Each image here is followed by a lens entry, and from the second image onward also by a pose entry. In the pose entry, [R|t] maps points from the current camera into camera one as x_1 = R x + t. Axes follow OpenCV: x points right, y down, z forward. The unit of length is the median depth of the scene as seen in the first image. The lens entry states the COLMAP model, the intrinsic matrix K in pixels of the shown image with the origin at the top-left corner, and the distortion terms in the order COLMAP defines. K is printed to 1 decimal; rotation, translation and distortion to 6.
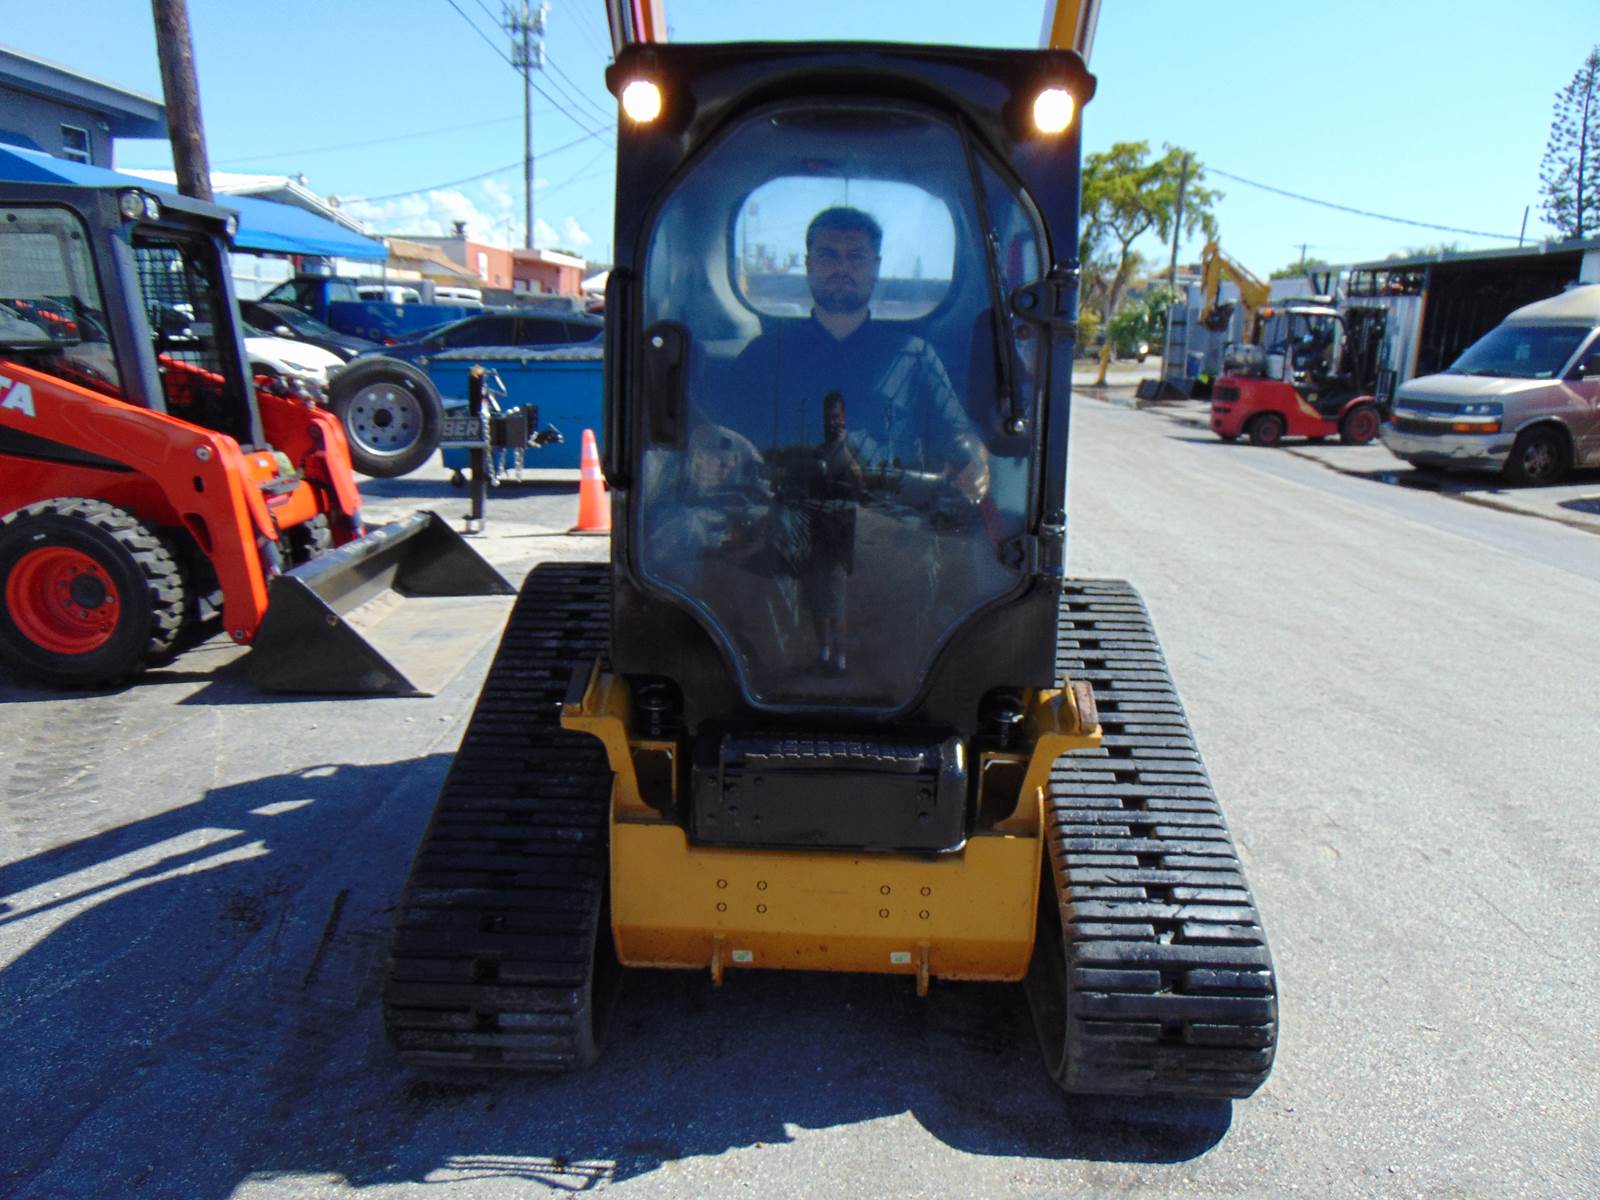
lens RADIAL K [[1188.7, 0, 796.3], [0, 1188.7, 604.4], [0, 0, 1]] dist [-0.007873, 0.034774]
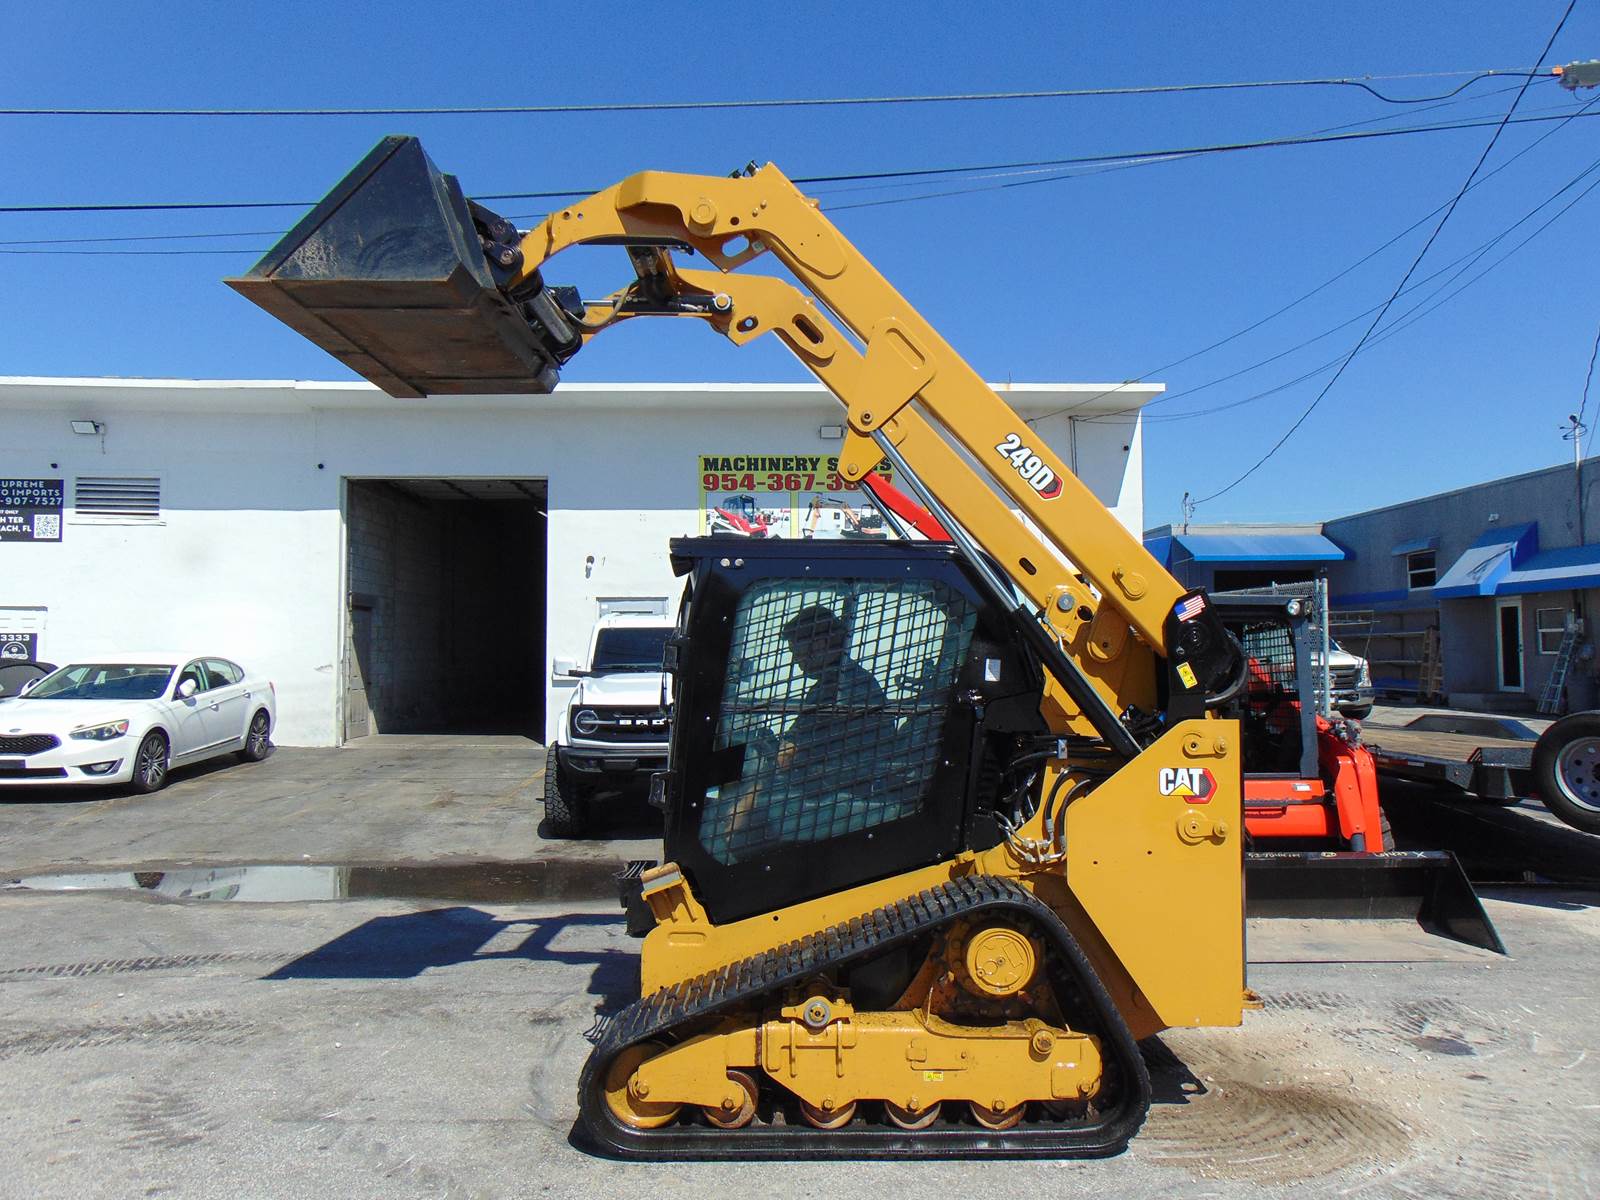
lens RADIAL K [[1188.7, 0, 803.1], [0, 1188.7, 605.0], [0, 0, 1]] dist [-0.007873, 0.034774]
pose [[0.032583, -0.078389, -0.996390, 0.362570], [-0.225686, 0.970594, -0.083740, -0.037185], [0.973655, 0.227600, 0.013933, 0.195497]]
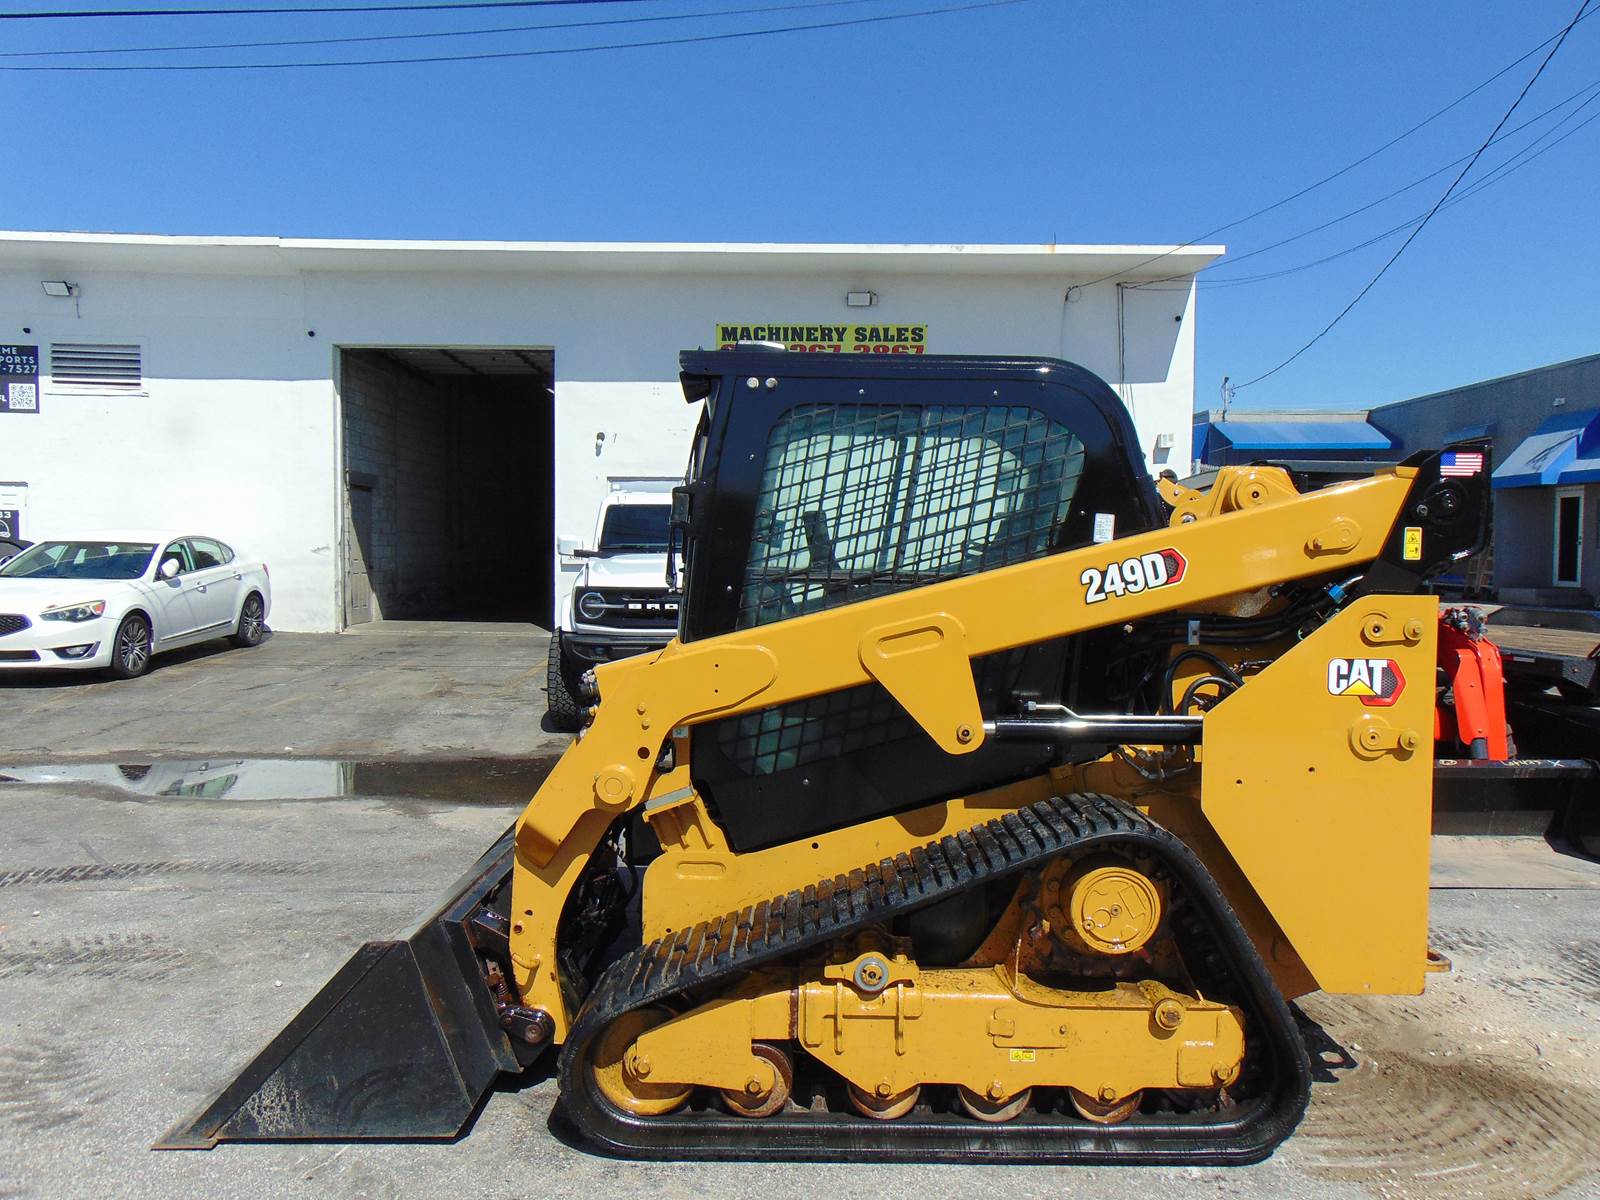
lens RADIAL K [[1188.7, 0, 803.2], [0, 1188.7, 604.7], [0, 0, 1]] dist [-0.007873, 0.034774]
pose [[0.018635, 0.011588, -0.999759, 0.285168], [-0.233850, 0.972248, 0.006910, -0.030691], [0.972094, 0.233665, 0.020828, 0.192690]]
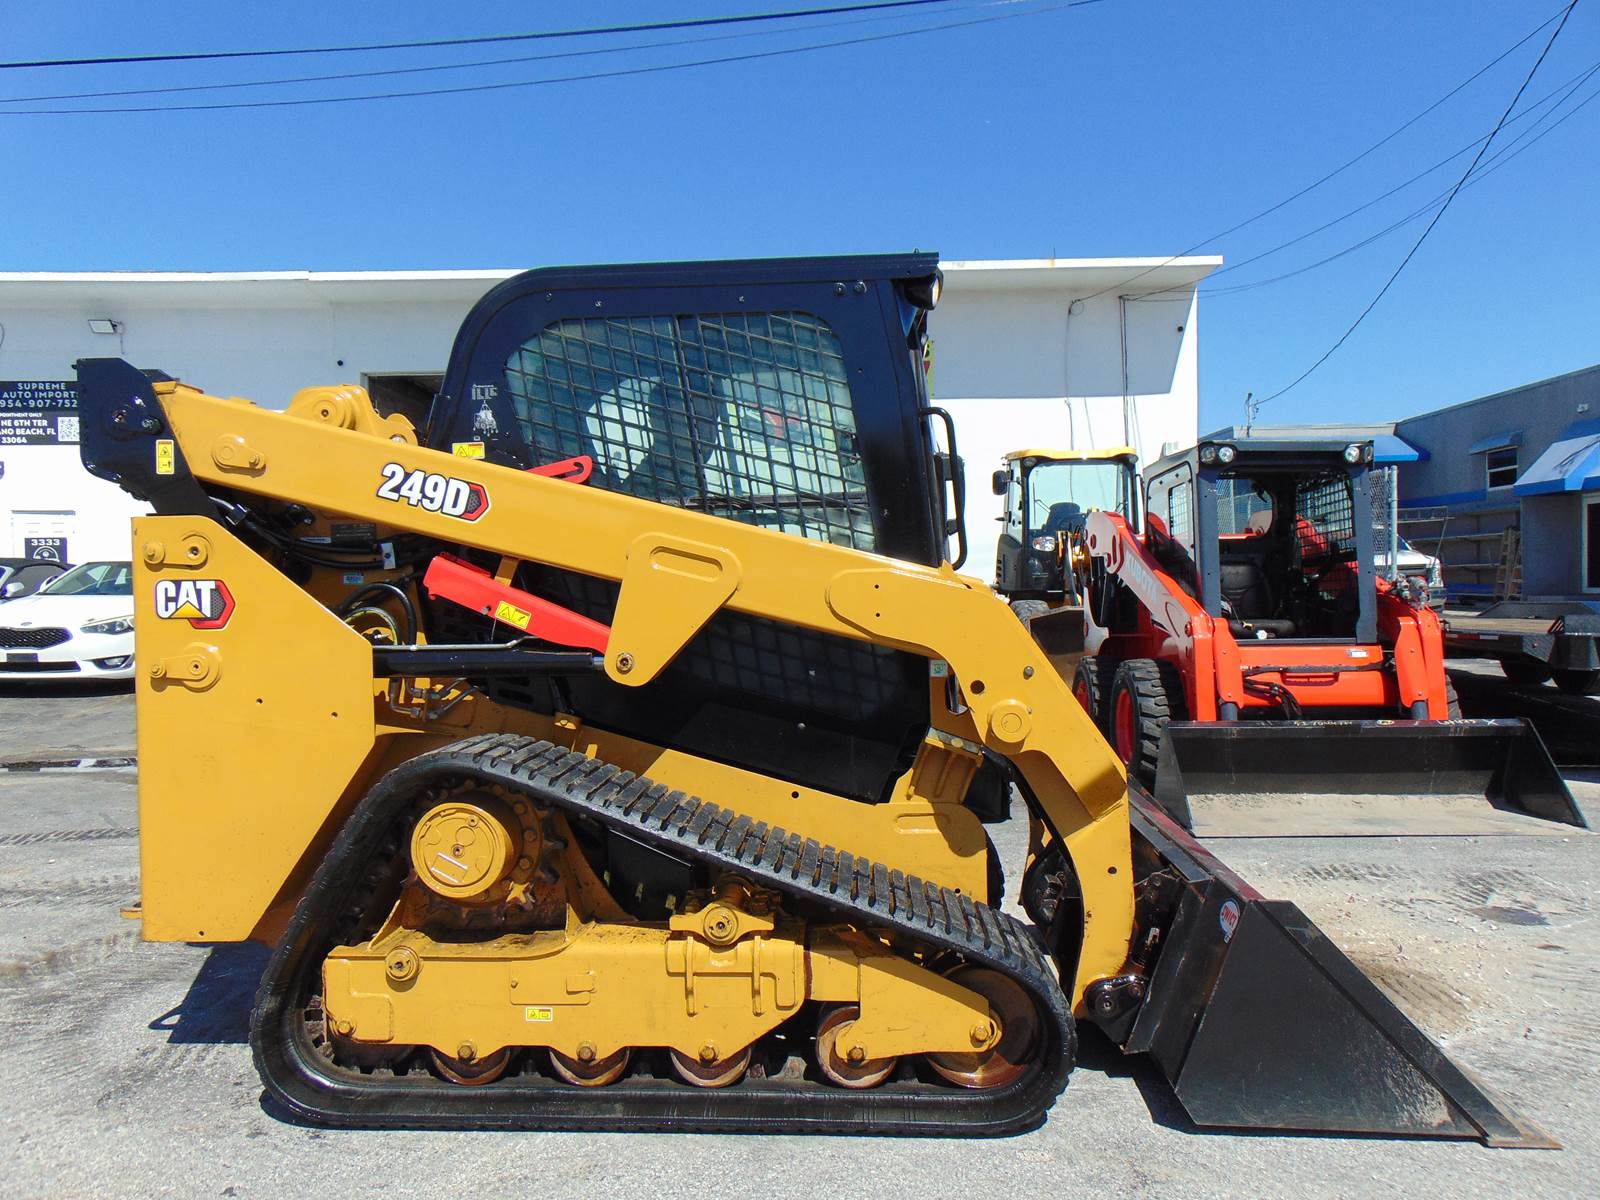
lens RADIAL K [[1188.7, 0, 801.7], [0, 1188.7, 606.1], [0, 0, 1]] dist [-0.007873, 0.034774]
pose [[-0.018436, -0.014266, -0.999728, 0.312639], [-0.218944, 0.975687, -0.009885, -0.016364], [0.975563, 0.218702, -0.021111, 0.228887]]
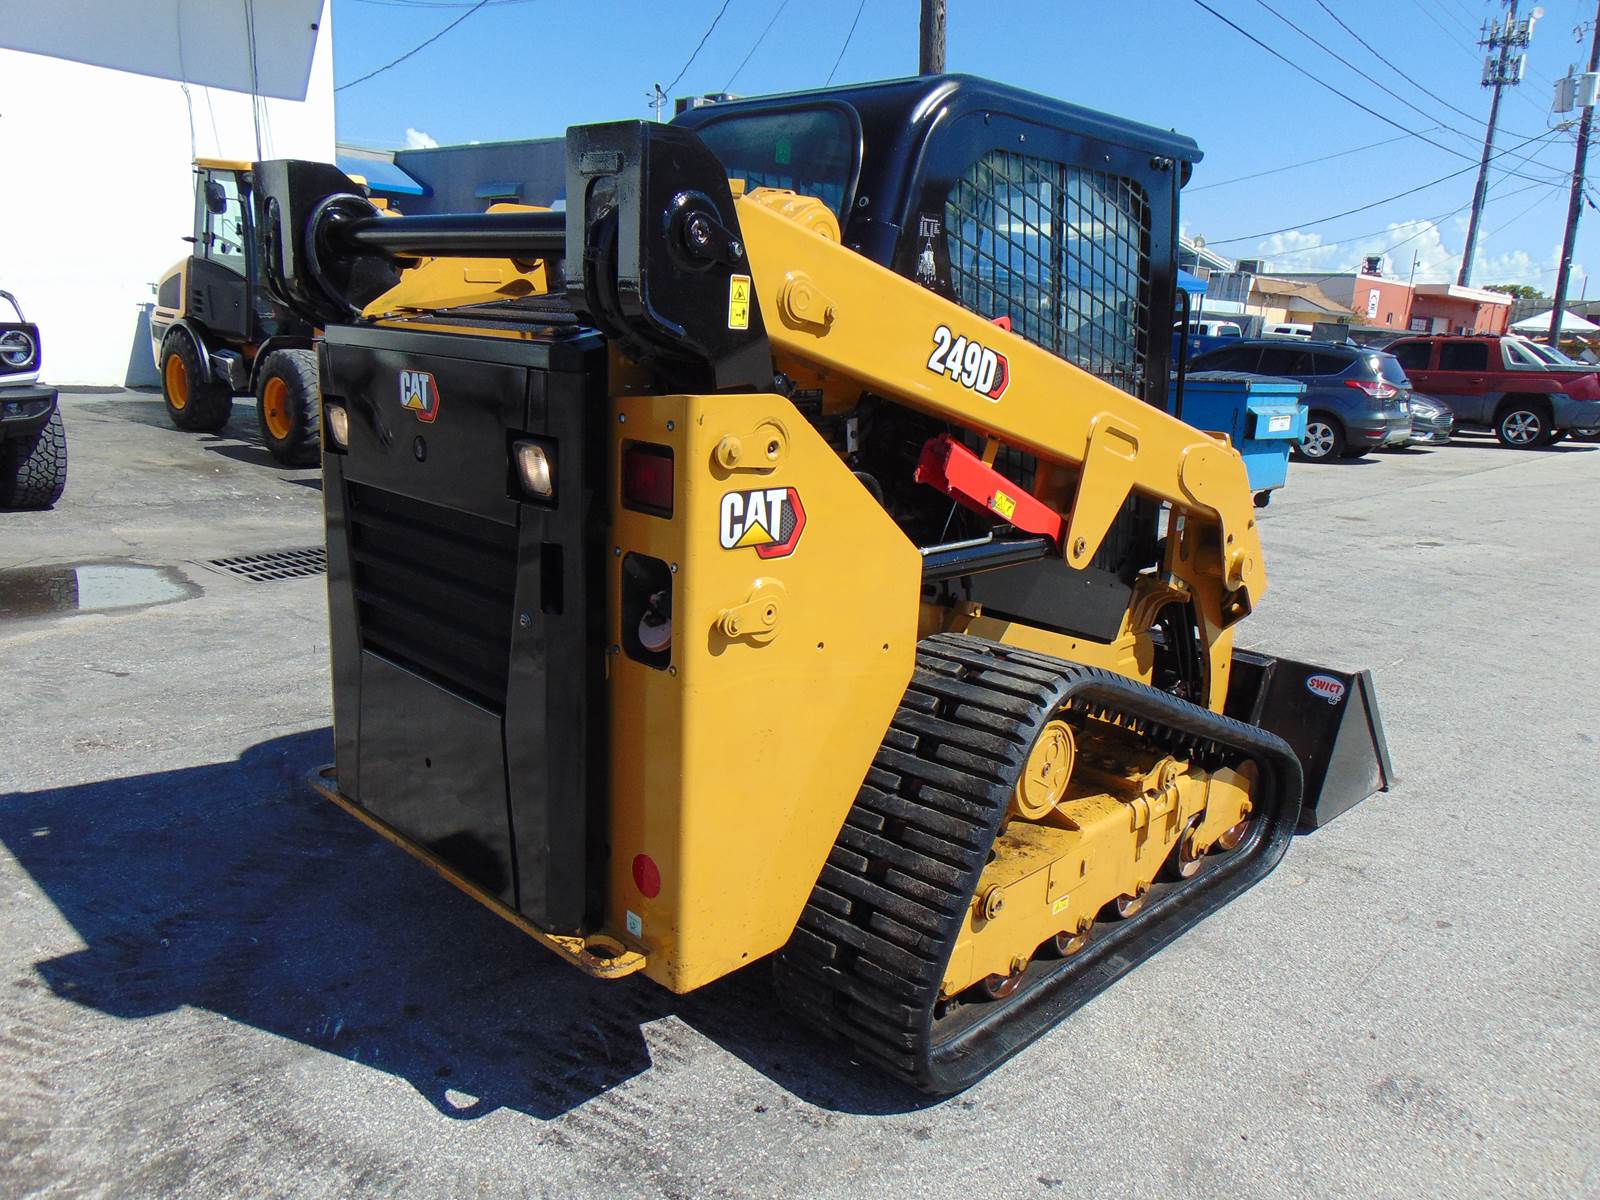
lens RADIAL K [[1188.7, 0, 789.7], [0, 1188.7, 595.0], [0, 0, 1]] dist [-0.007873, 0.034774]
pose [[0.744061, 0.158796, -0.648966, 0.199115], [-0.183743, 0.982524, 0.029747, 0.009399], [0.642349, 0.097109, 0.760236, 0.006295]]
